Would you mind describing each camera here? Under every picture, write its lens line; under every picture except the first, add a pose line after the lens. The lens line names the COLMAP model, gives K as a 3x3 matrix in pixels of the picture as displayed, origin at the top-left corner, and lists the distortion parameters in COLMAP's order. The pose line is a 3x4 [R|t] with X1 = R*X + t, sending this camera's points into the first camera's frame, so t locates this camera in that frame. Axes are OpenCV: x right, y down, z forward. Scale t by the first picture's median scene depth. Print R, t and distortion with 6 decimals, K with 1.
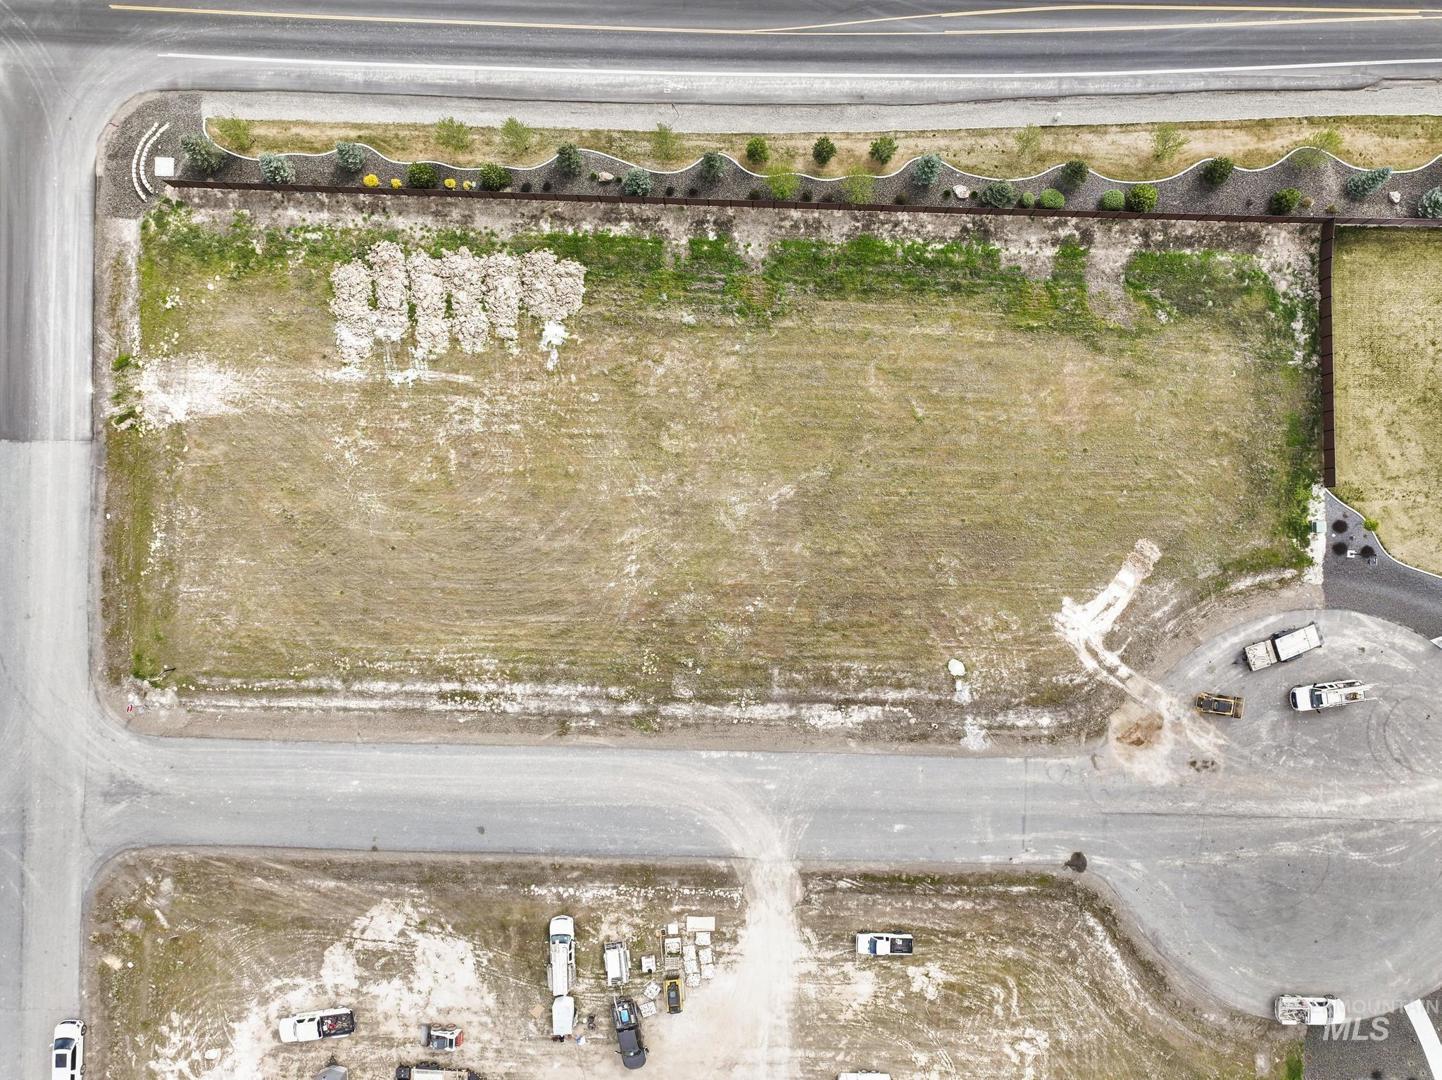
lens RADIAL K [[1033.8, 0, 744.0], [0, 1033.8, 539.4], [0, 0, 1]] dist [0.000106, 0.012695]
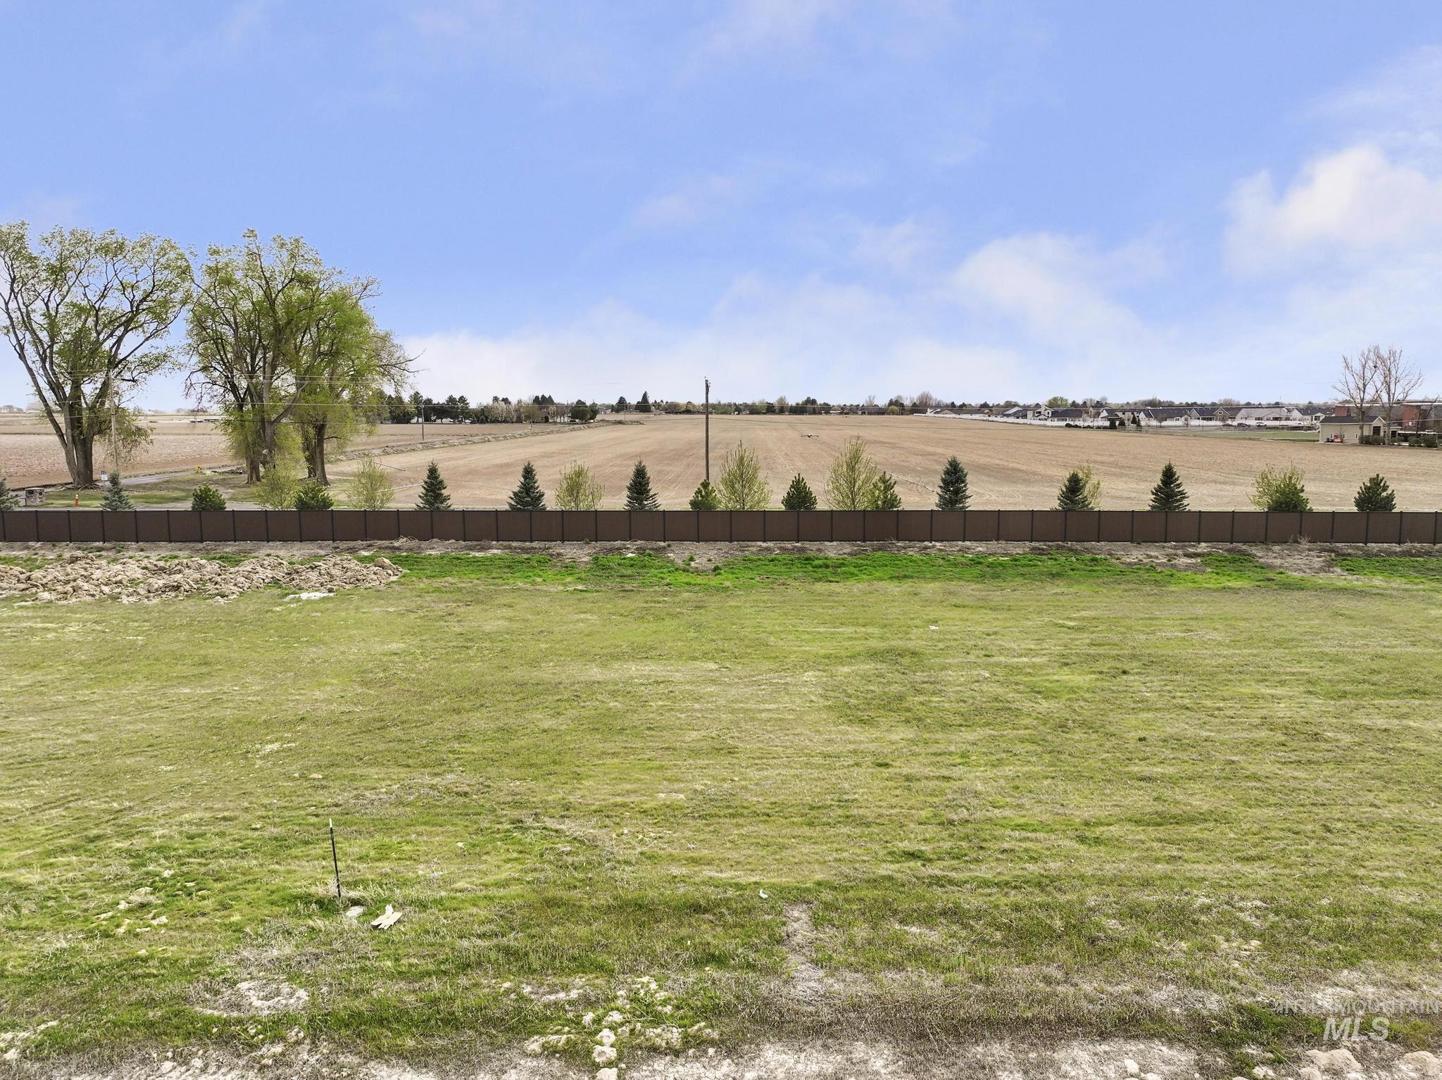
lens RADIAL K [[1015.4, 0, 721.0], [0, 1015.4, 540.0], [0, 0, 1]] dist [0.007028, 0.001890]
pose [[0.999831, -0.015196, 0.010363, 0.016153], [0.011923, 0.106450, -0.994247, 0.303132], [0.014006, 0.994202, 0.106613, 0.905759]]
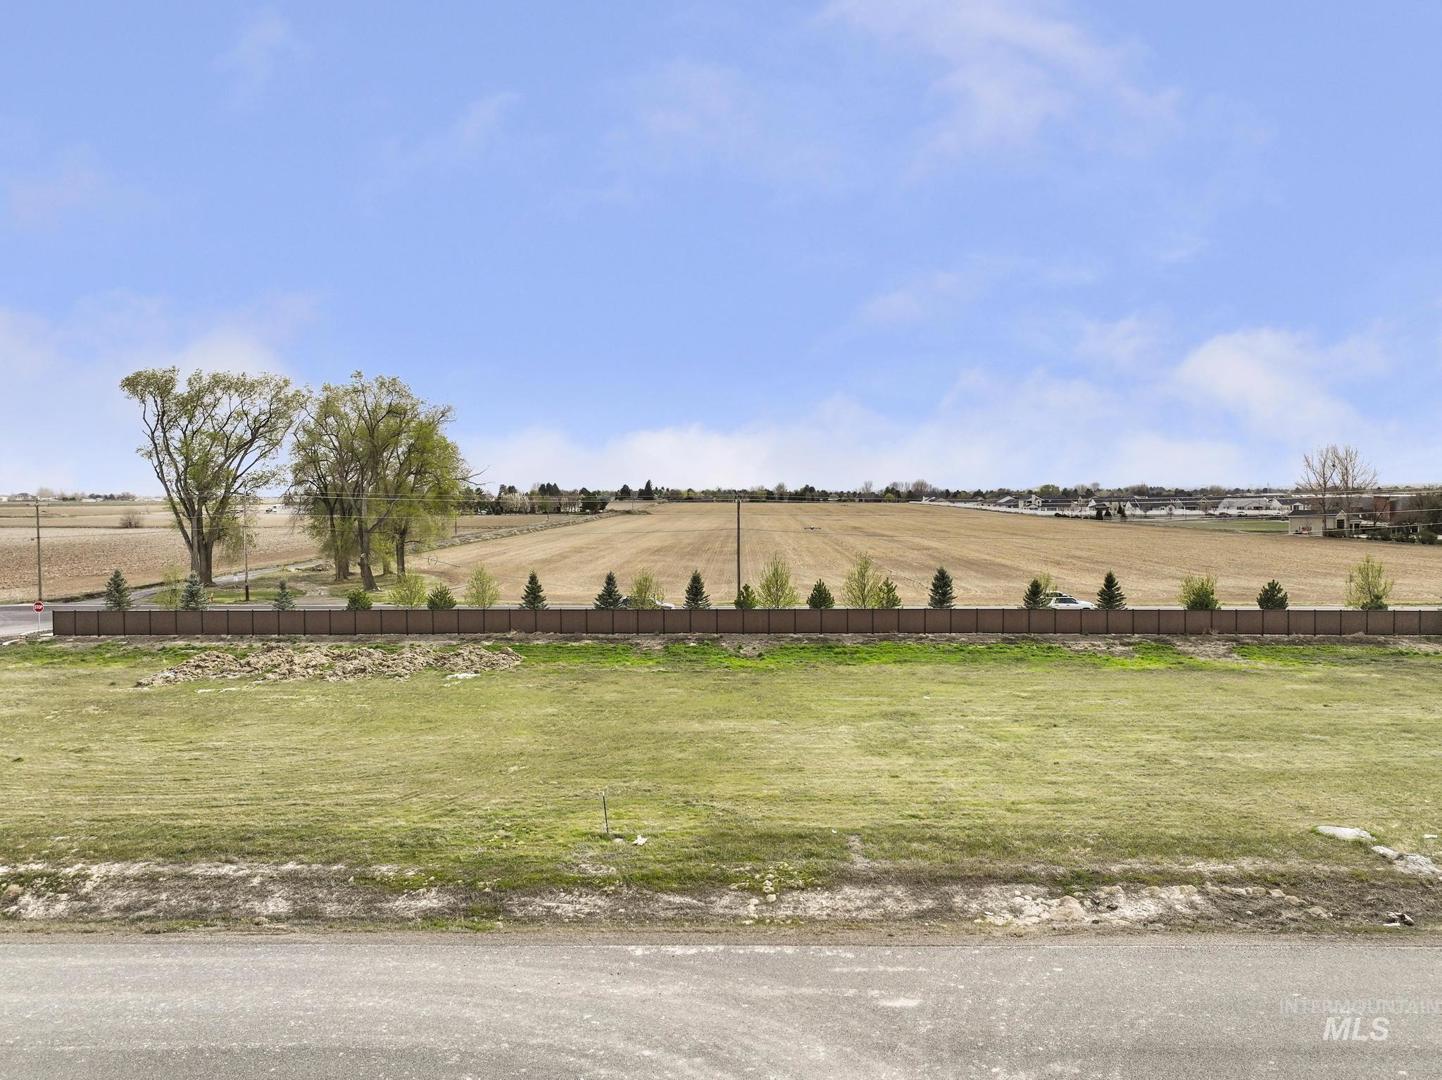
lens RADIAL K [[1015.4, 0, 721.0], [0, 1015.4, 540.0], [0, 0, 1]] dist [0.007028, 0.001890]
pose [[0.999780, -0.015326, 0.014297, -0.018778], [0.014667, 0.024313, -0.999597, 0.477447], [0.014973, 0.999587, 0.024532, 0.879957]]
